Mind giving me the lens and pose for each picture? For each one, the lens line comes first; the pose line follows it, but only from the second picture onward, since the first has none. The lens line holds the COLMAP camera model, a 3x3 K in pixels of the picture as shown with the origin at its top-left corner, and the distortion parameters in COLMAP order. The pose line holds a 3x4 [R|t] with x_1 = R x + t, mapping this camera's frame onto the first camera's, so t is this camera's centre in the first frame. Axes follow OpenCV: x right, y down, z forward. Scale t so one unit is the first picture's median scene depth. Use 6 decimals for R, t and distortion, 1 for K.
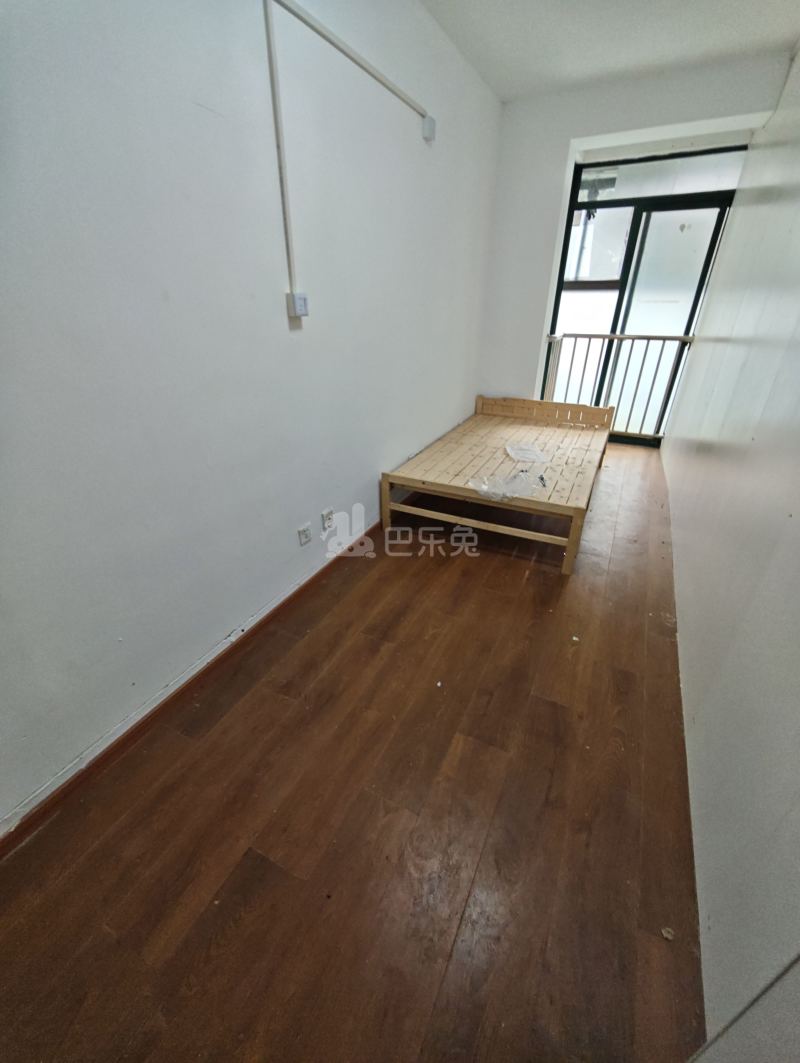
lens RADIAL K [[438.8, 0, 396.3], [0, 438.8, 532.7], [0, 0, 1]] dist [-0.003187, -0.000579]
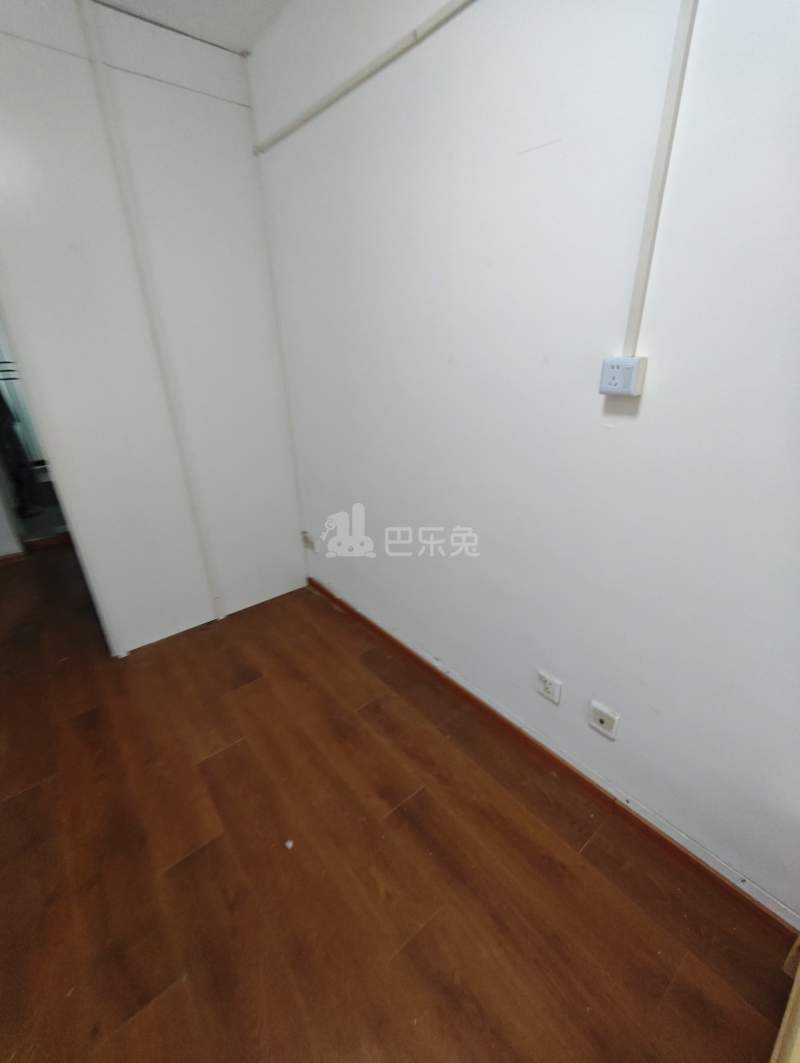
lens RADIAL K [[439.7, 0, 397.8], [0, 439.7, 532.3], [0, 0, 1]] dist [0.001077, -0.000140]
pose [[-0.396045, 0.369415, -0.840643, 0.242404], [-0.415771, 0.744130, 0.522881, -0.283003], [0.818708, 0.556599, -0.141117, 0.494011]]
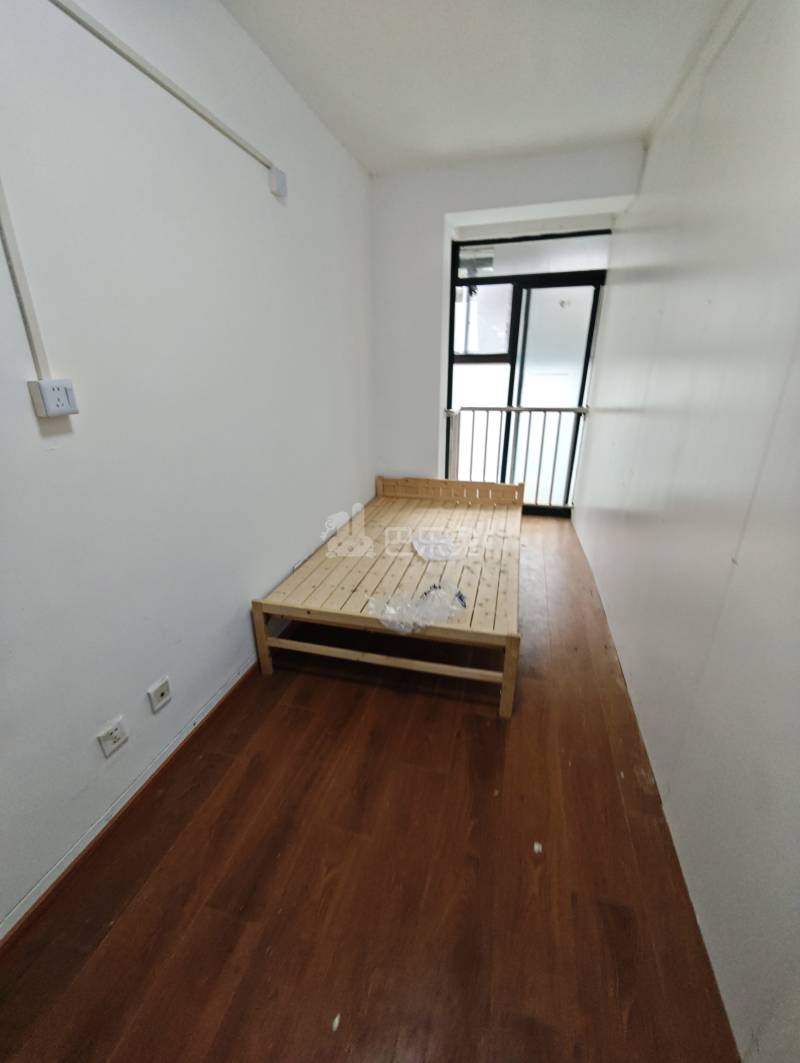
lens RADIAL K [[439.7, 0, 397.8], [0, 439.7, 532.3], [0, 0, 1]] dist [0.001077, -0.000140]
pose [[0.978628, -0.079159, 0.189792, 0.060446], [0.103764, 0.986916, -0.123413, -0.106318], [-0.177539, 0.140469, 0.974037, 0.174806]]
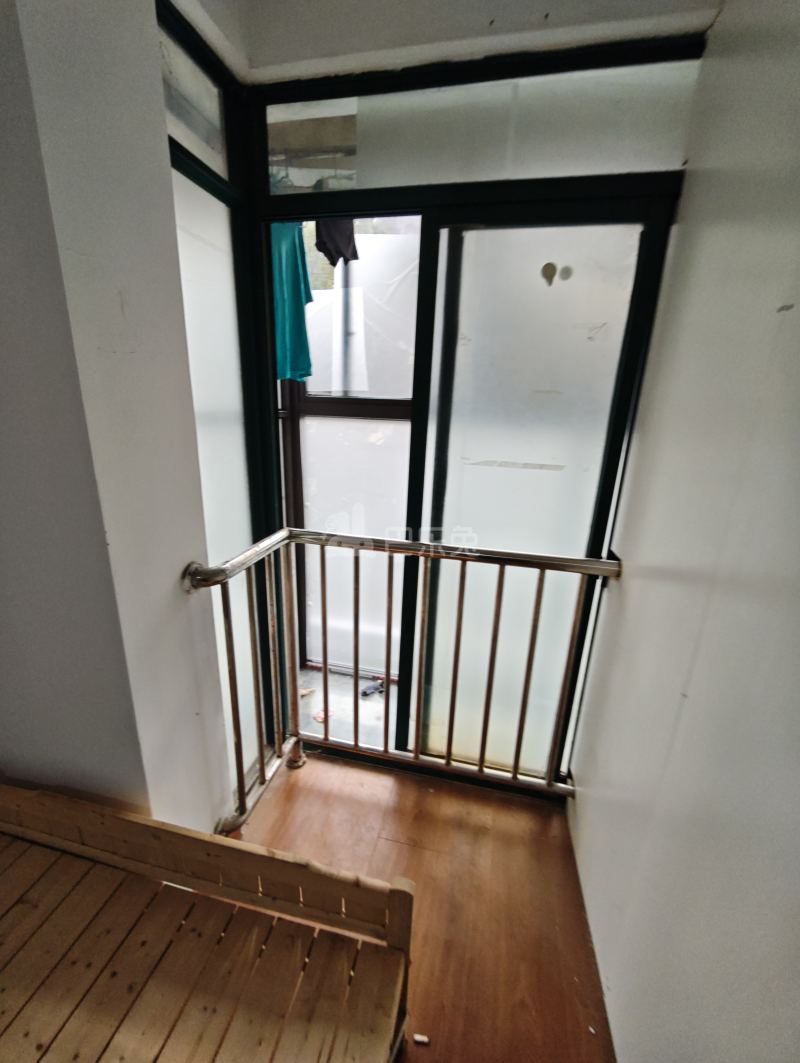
lens RADIAL K [[434.9, 0, 433.4], [0, 434.9, 533.9], [0, 0, 1]] dist [0.000467, -0.000107]
pose [[0.946472, -0.047203, 0.319315, 0.480234], [0.107630, 0.978787, -0.174332, -0.478084], [-0.304313, 0.199368, 0.931475, 0.799126]]
